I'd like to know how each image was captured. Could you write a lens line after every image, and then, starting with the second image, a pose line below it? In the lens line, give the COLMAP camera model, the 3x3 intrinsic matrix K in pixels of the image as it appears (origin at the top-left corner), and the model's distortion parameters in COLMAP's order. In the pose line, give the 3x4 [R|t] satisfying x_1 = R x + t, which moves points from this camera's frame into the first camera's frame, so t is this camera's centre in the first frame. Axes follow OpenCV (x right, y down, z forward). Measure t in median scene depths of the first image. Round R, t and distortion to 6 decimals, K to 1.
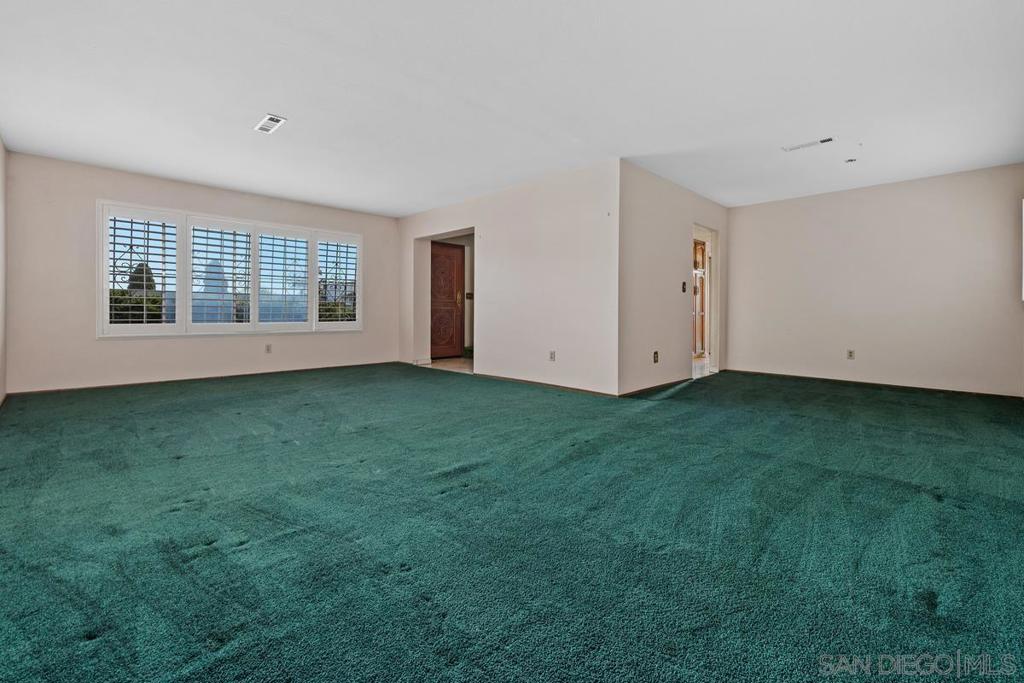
lens RADIAL K [[445.9, 0, 518.8], [0, 445.9, 322.0], [0, 0, 1]] dist [-0.000562, -0.000095]
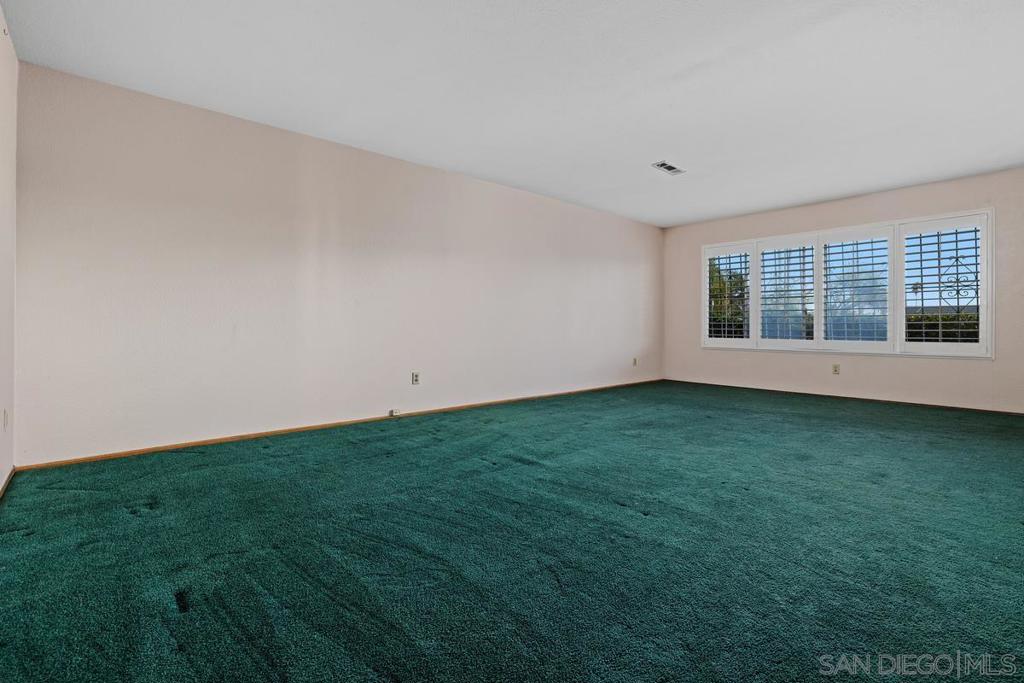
lens RADIAL K [[462.1, 0, 512.8], [0, 462.1, 328.6], [0, 0, 1]] dist [0.000259, 0.000118]
pose [[-0.079880, -0.002695, -0.996801, 0.294968], [-0.024186, 0.999707, -0.000765, -0.004204], [0.996511, 0.024047, -0.079922, 0.304051]]
